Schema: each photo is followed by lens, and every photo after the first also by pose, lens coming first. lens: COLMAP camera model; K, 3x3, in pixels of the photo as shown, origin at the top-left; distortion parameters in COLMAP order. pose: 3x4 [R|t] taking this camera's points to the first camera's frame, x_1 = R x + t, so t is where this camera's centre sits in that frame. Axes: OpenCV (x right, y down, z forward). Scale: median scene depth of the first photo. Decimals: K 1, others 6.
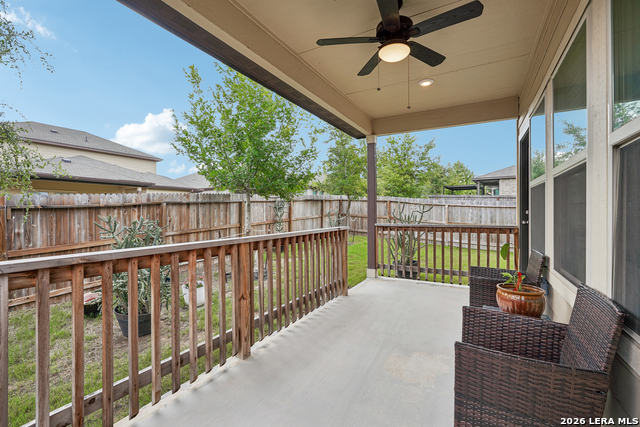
lens RADIAL K [[288.2, 0, 317.4], [0, 288.2, 214.0], [0, 0, 1]] dist [-0.013961, 0.002537]
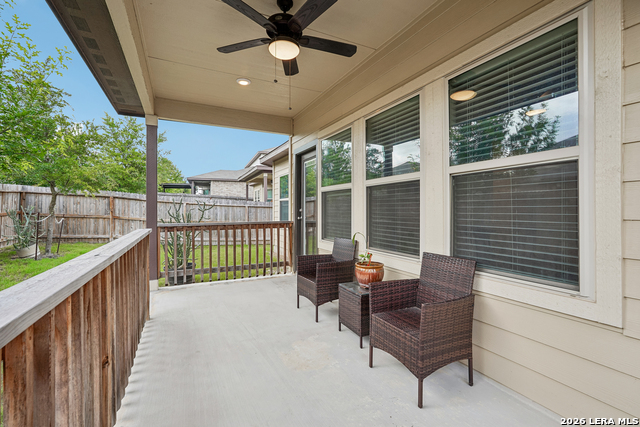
lens RADIAL K [[288.2, 0, 321.3], [0, 288.2, 211.0], [0, 0, 1]] dist [-0.013961, 0.002537]
pose [[0.539777, -0.001808, 0.841806, -0.201295], [0.006444, 0.999977, -0.001984, 0.000016], [-0.841784, 0.006495, 0.539776, 0.140653]]
